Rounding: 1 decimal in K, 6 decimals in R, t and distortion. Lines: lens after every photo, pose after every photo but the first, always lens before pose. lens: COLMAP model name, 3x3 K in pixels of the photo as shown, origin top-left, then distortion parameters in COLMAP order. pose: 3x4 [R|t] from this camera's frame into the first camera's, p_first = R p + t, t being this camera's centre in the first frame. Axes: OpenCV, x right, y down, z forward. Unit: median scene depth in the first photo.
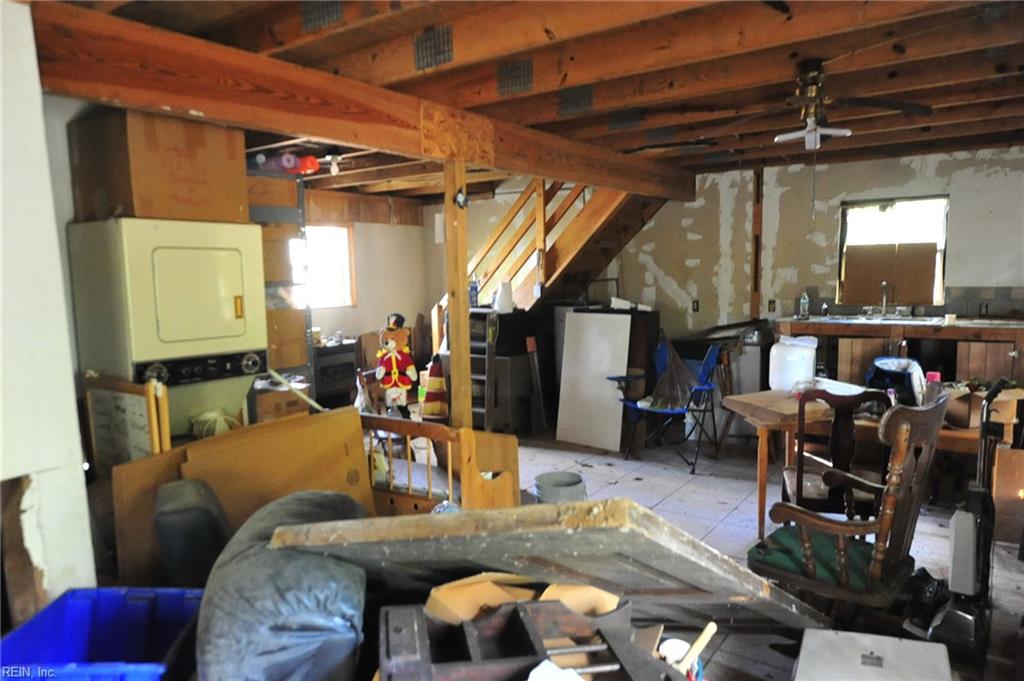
lens RADIAL K [[677.3, 0, 520.4], [0, 677.3, 351.6], [0, 0, 1]] dist [0.003671, 0.000971]
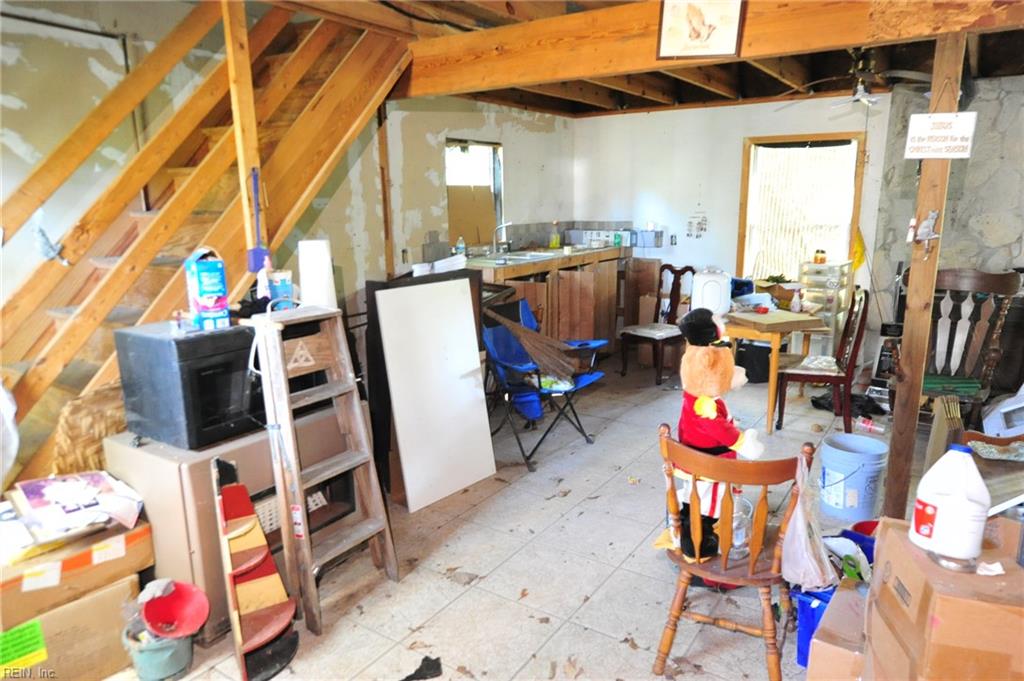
lens RADIAL K [[677.3, 0, 520.4], [0, 677.3, 351.6], [0, 0, 1]] dist [0.003671, 0.000971]
pose [[-0.030469, -0.207008, 0.977865, -0.482392], [0.129327, 0.969279, 0.209221, -0.110948], [-0.991134, 0.132839, -0.002762, 0.887636]]
